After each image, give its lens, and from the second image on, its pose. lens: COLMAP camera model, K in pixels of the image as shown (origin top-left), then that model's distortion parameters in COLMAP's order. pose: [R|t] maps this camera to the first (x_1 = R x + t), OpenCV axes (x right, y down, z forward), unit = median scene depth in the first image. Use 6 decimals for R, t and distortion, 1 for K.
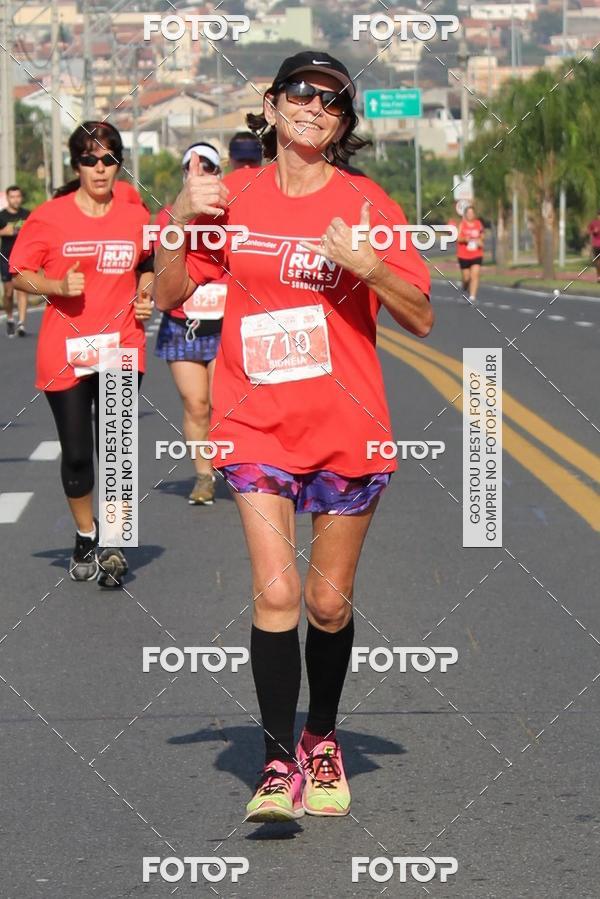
lens RADIAL K [[4071.5, 0, 410.7], [0, 4071.5, 450.2], [0, 0, 1]] dist [0.054054, 2.315460]
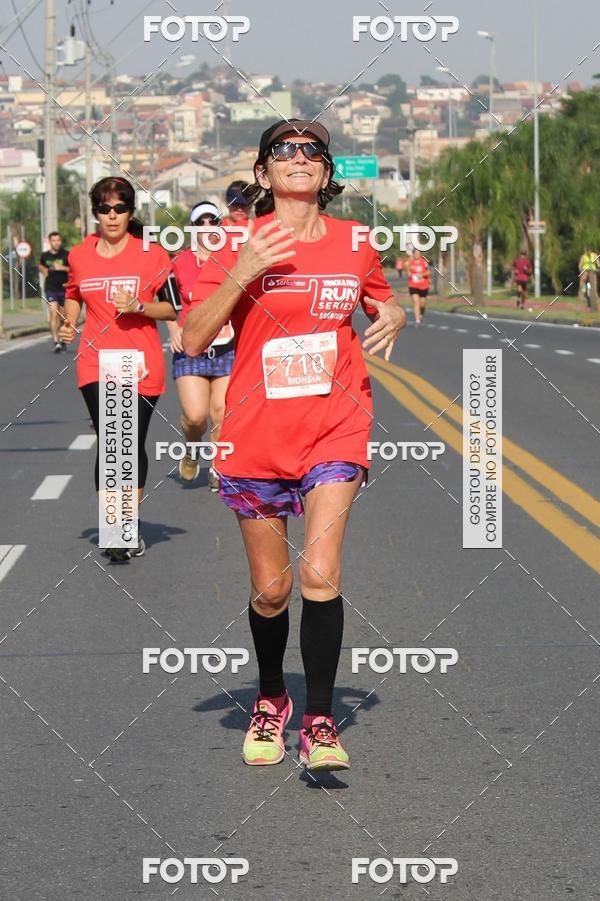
lens RADIAL K [[4456.5, 0, 301.6], [0, 4456.5, 451.9], [0, 0, 1]] dist [0.139044, -0.777259]
pose [[0.999610, -0.001391, -0.027902, 0.017428], [0.000994, 0.999898, -0.014256, 0.022964], [0.027919, 0.014223, 0.999509, -0.383017]]
